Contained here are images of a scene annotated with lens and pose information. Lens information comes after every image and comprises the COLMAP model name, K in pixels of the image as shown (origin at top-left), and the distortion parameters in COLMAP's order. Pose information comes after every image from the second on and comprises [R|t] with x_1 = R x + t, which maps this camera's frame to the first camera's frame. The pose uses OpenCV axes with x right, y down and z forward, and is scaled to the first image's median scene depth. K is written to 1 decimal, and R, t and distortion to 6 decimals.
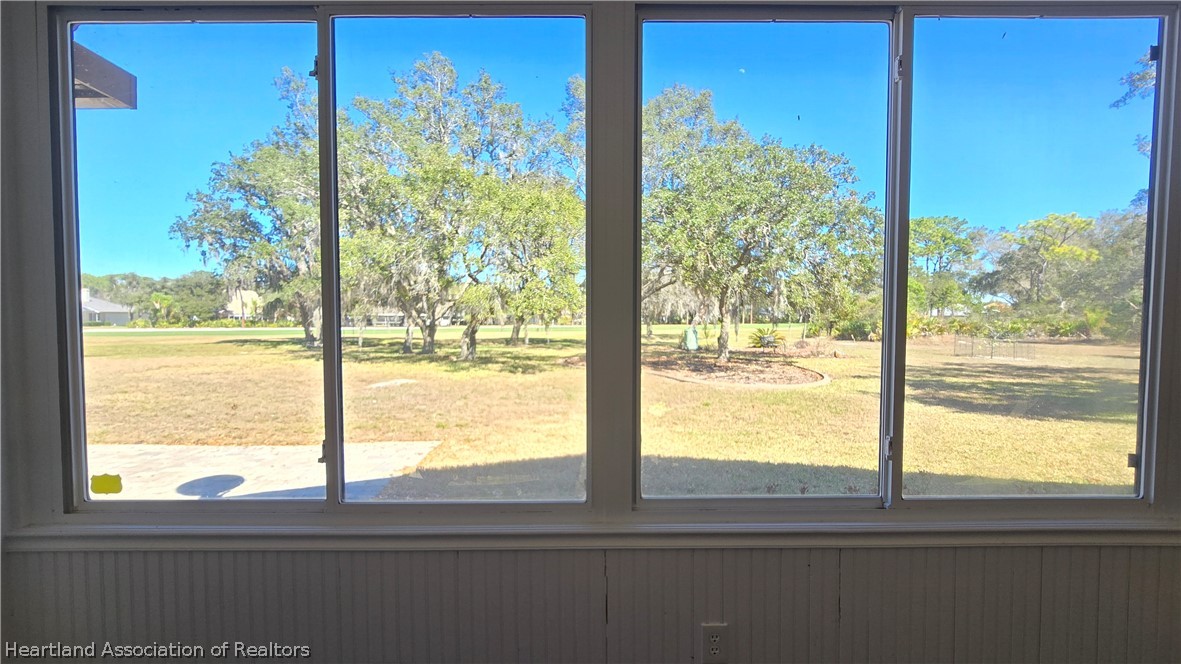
lens RADIAL K [[482.0, 0, 588.8], [0, 482.0, 333.5], [0, 0, 1]] dist [-0.005784, 0.001986]
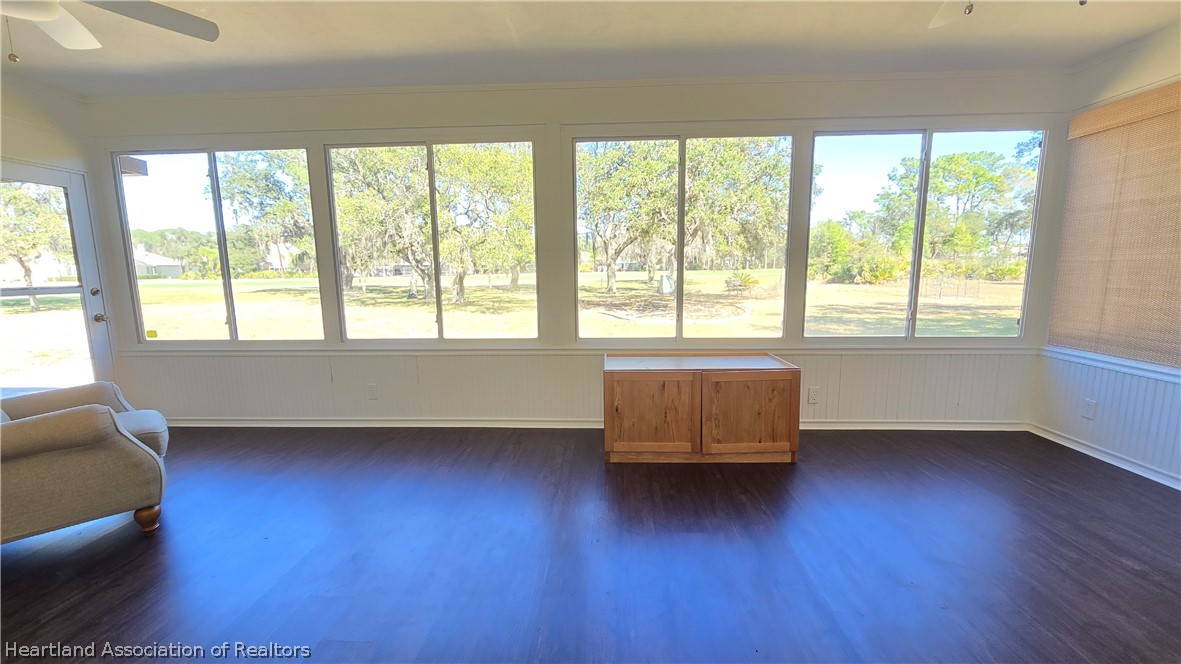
lens RADIAL K [[482.0, 0, 587.7], [0, 482.0, 335.4], [0, 0, 1]] dist [-0.005784, 0.001986]
pose [[0.997658, -0.003367, -0.068311, 0.082096], [0.011042, 0.993613, 0.112300, 0.002607], [0.067497, -0.112791, 0.991324, -0.076325]]
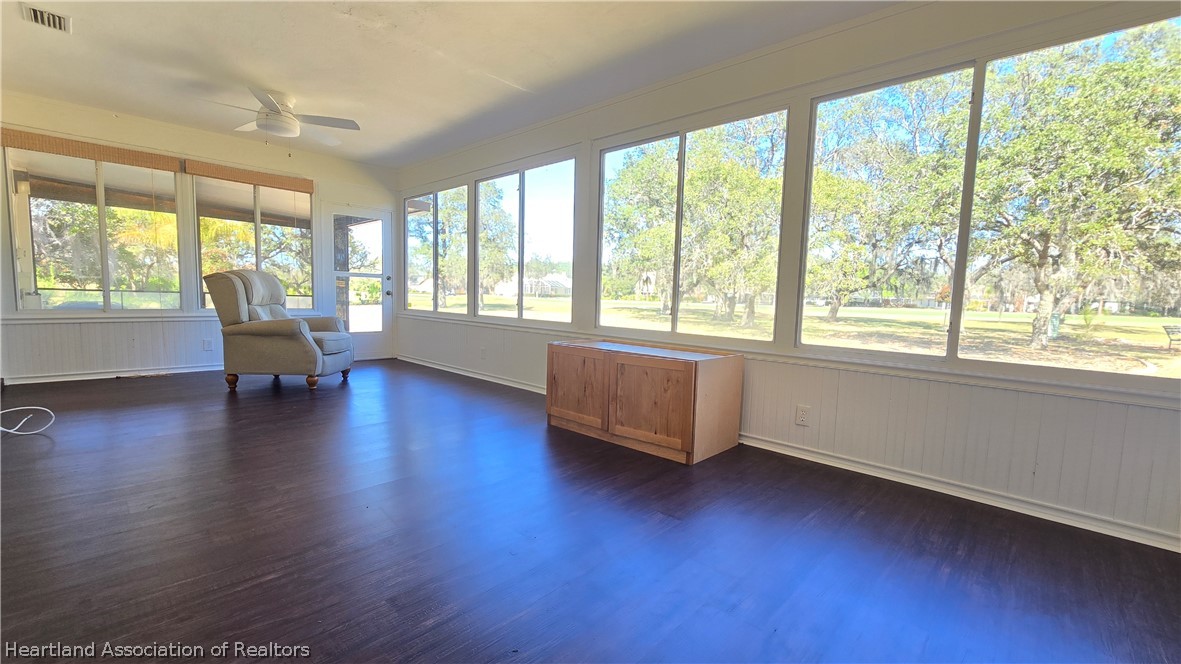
lens RADIAL K [[482.0, 0, 593.4], [0, 482.0, 340.4], [0, 0, 1]] dist [-0.005784, 0.001986]
pose [[0.721019, 0.087686, -0.687345, 0.172234], [-0.051179, 0.995990, 0.073374, 0.011903], [0.691023, -0.017727, 0.722615, -0.053742]]
